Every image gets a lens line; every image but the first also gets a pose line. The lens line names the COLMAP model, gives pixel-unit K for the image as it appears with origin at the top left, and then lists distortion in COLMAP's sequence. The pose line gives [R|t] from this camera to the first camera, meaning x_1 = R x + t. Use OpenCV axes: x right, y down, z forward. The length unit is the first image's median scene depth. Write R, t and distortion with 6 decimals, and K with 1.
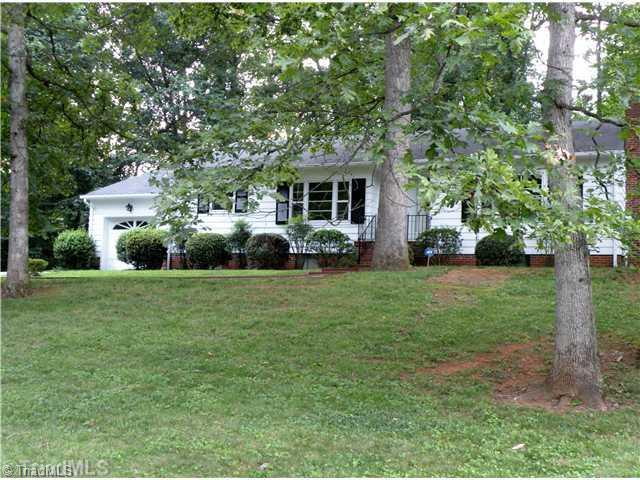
lens RADIAL K [[543.6, 0, 327.4], [0, 543.6, 237.7], [0, 0, 1]] dist [0.028842, -0.002149]
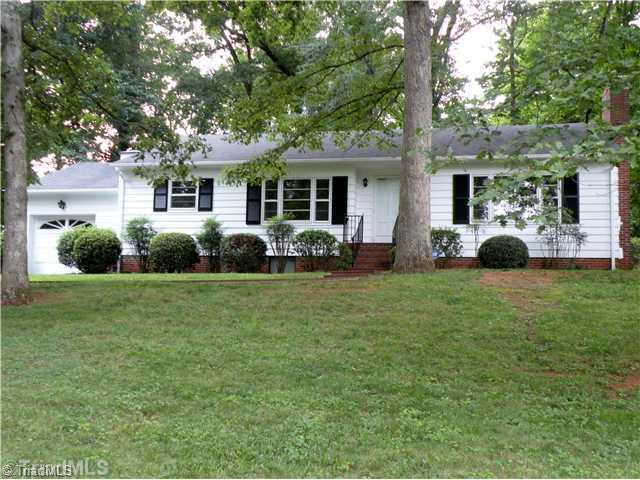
lens RADIAL K [[561.8, 0, 320.0], [0, 561.8, 240.0], [0, 0, 1]] dist [0.030617, 0.007220]
pose [[0.991395, 0.008276, 0.130644, -0.101986], [-0.007825, 0.999962, -0.003964, 0.005354], [-0.130672, 0.002907, 0.991421, 0.042119]]
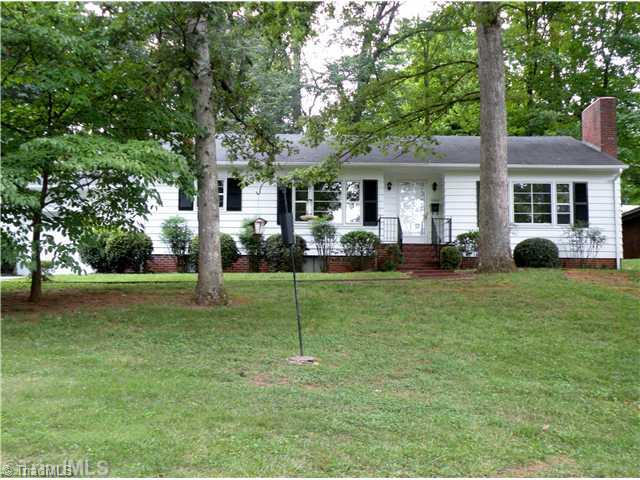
lens RADIAL K [[543.6, 0, 327.4], [0, 543.6, 237.7], [0, 0, 1]] dist [0.028842, -0.002149]
pose [[0.960312, 0.016388, 0.278447, -0.289373], [-0.014790, 0.999860, -0.007836, 0.005045], [-0.278537, 0.003406, 0.960420, 0.072256]]
